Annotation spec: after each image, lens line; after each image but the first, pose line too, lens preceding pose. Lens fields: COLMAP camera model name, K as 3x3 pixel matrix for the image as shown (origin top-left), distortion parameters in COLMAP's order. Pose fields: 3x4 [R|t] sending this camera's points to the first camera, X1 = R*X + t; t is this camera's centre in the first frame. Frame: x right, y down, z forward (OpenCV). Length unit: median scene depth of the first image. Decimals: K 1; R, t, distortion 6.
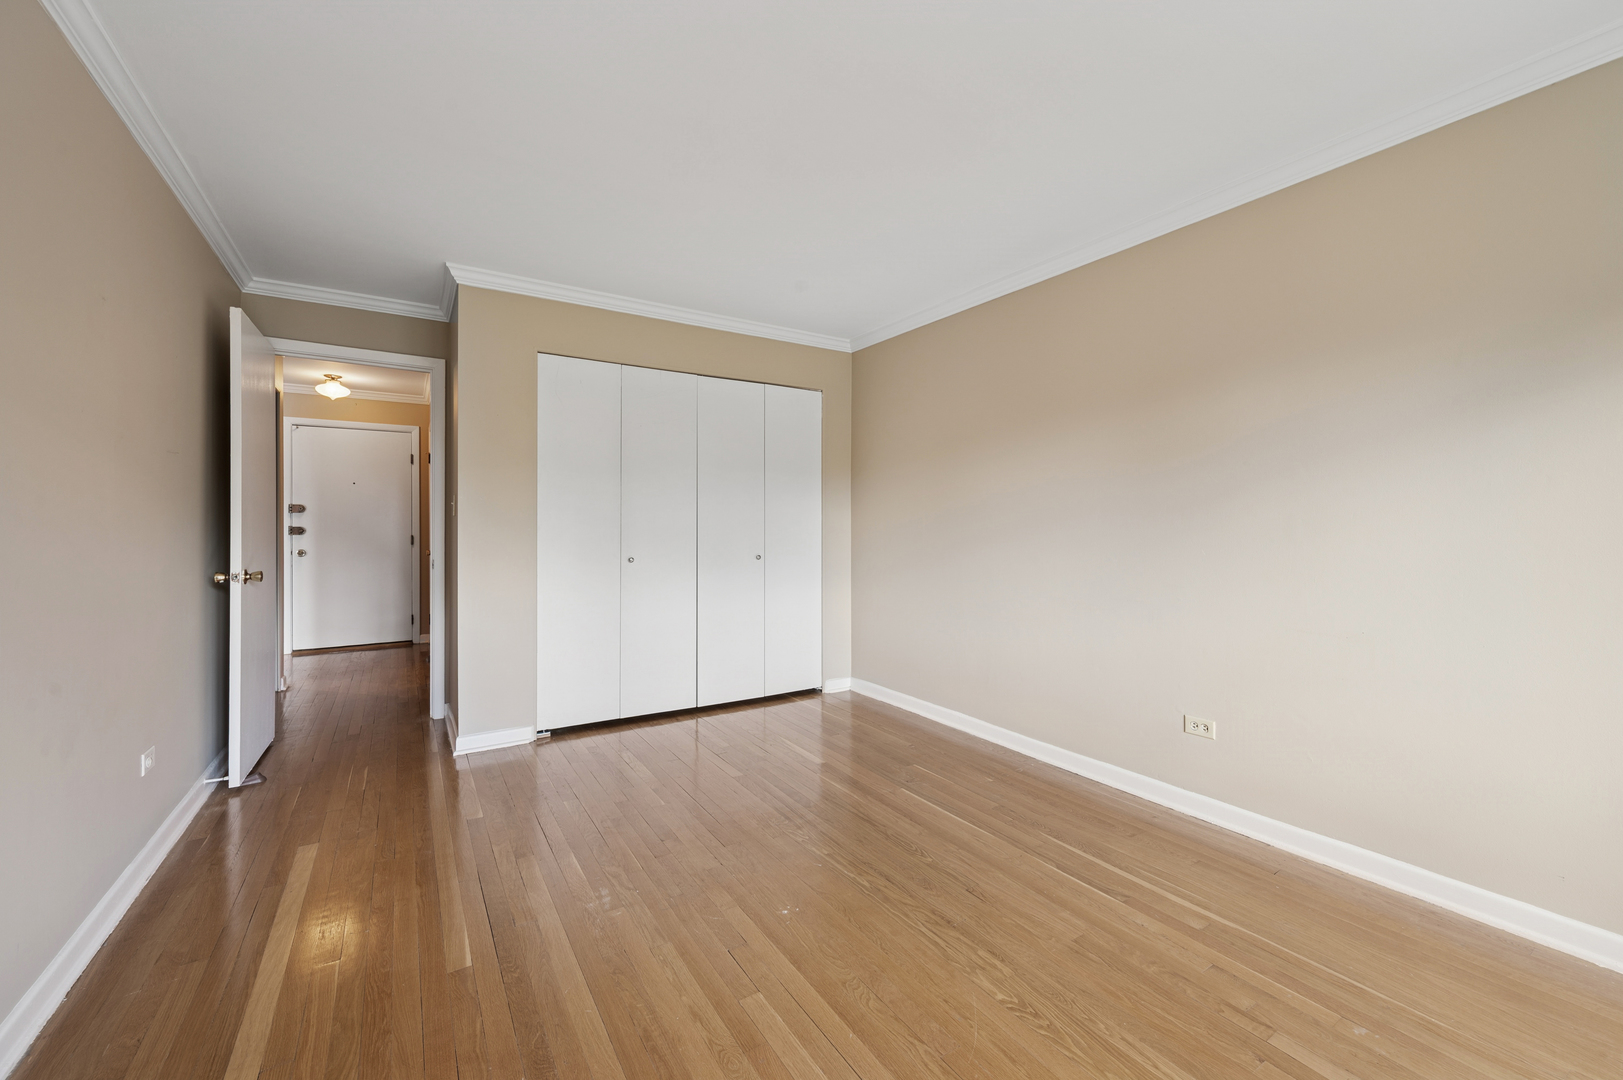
lens RADIAL K [[641.7, 0, 814.9], [0, 641.7, 519.6], [0, 0, 1]] dist [-0.000991, -0.000088]
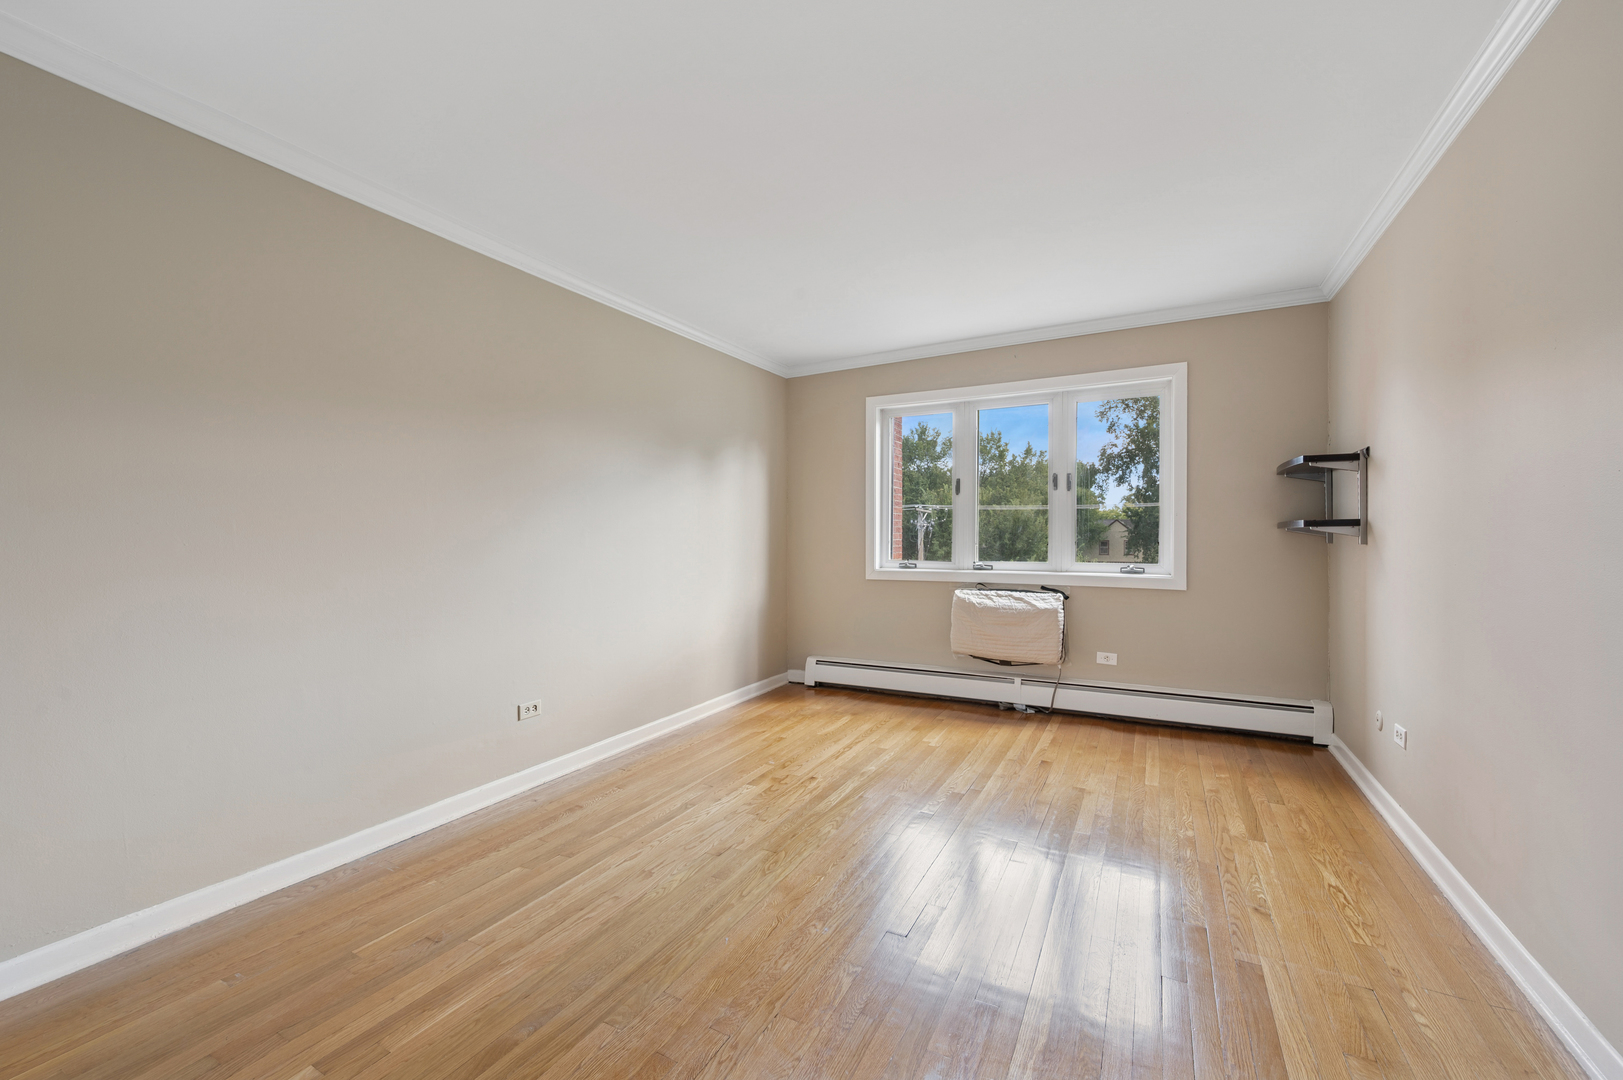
lens RADIAL K [[641.7, 0, 814.0], [0, 641.7, 539.4], [0, 0, 1]] dist [-0.000991, -0.000088]
pose [[-0.483154, 0.005119, 0.875521, -0.844779], [0.001497, 0.999986, -0.005020, 0.031037], [-0.875534, -0.001115, -0.483155, 1.428971]]
